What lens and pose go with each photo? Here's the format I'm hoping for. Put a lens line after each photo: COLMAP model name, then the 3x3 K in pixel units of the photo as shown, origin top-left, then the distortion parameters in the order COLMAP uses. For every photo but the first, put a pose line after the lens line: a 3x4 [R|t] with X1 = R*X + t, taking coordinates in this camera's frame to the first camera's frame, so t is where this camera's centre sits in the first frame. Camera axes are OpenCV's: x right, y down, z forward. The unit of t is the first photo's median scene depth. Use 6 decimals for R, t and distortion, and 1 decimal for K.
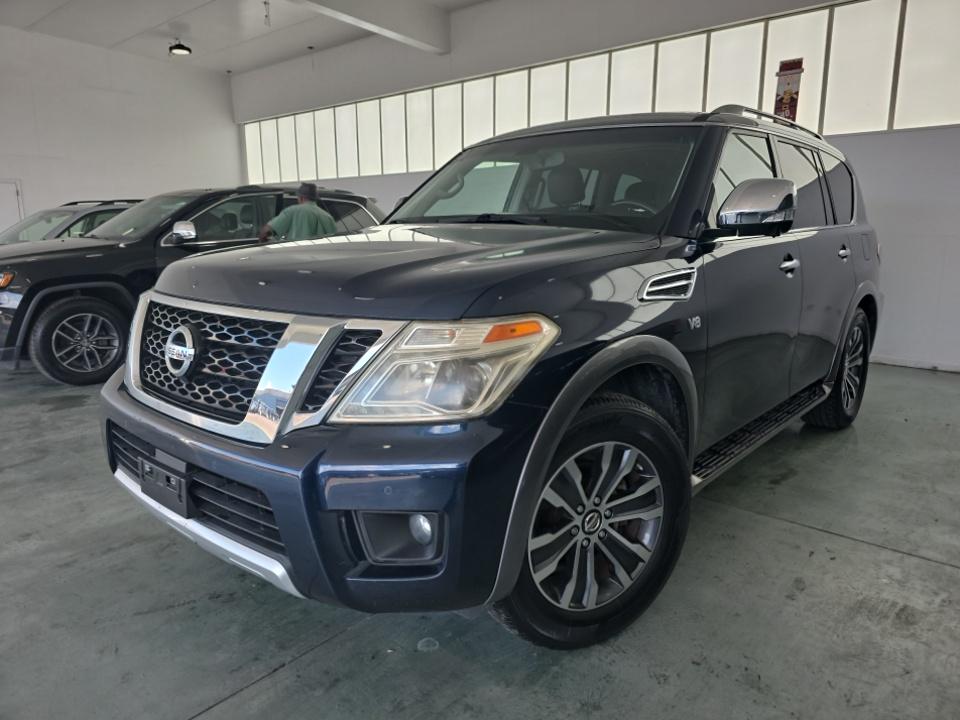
lens RADIAL K [[645.9, 0, 480.3], [0, 645.9, 363.7], [0, 0, 1]] dist [0.004391, 0.000764]
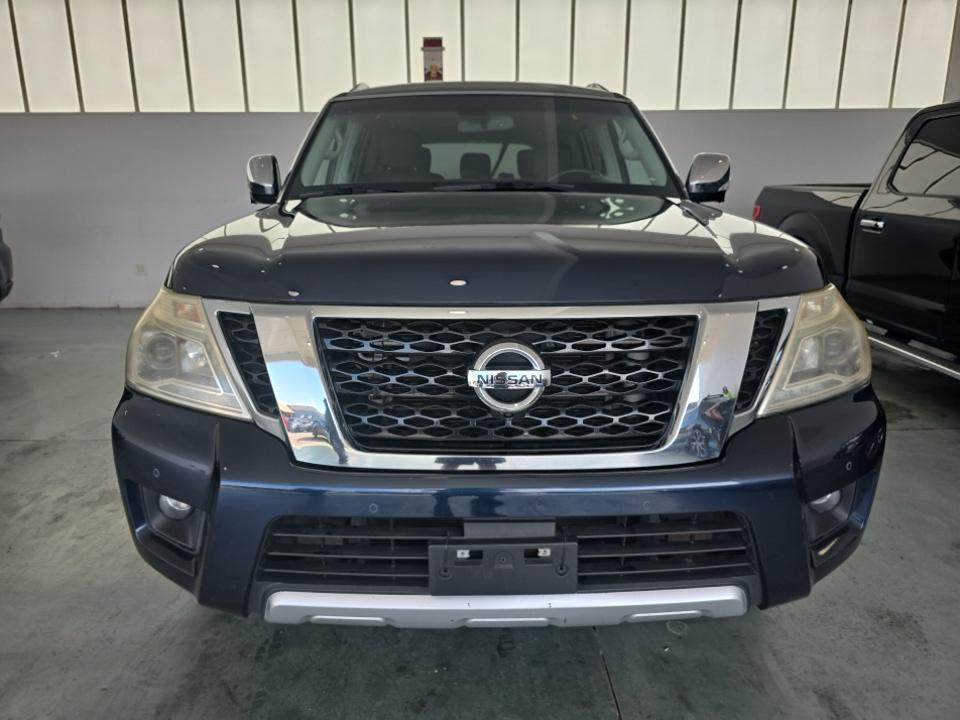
lens RADIAL K [[634.3, 0, 477.7], [0, 634.3, 356.6], [0, 0, 1]] dist [0.001139, -0.001691]
pose [[0.746579, -0.171891, 0.642708, -0.830569], [0.138737, 0.985033, 0.102286, -0.105371], [-0.650670, 0.012803, 0.759252, 0.436318]]
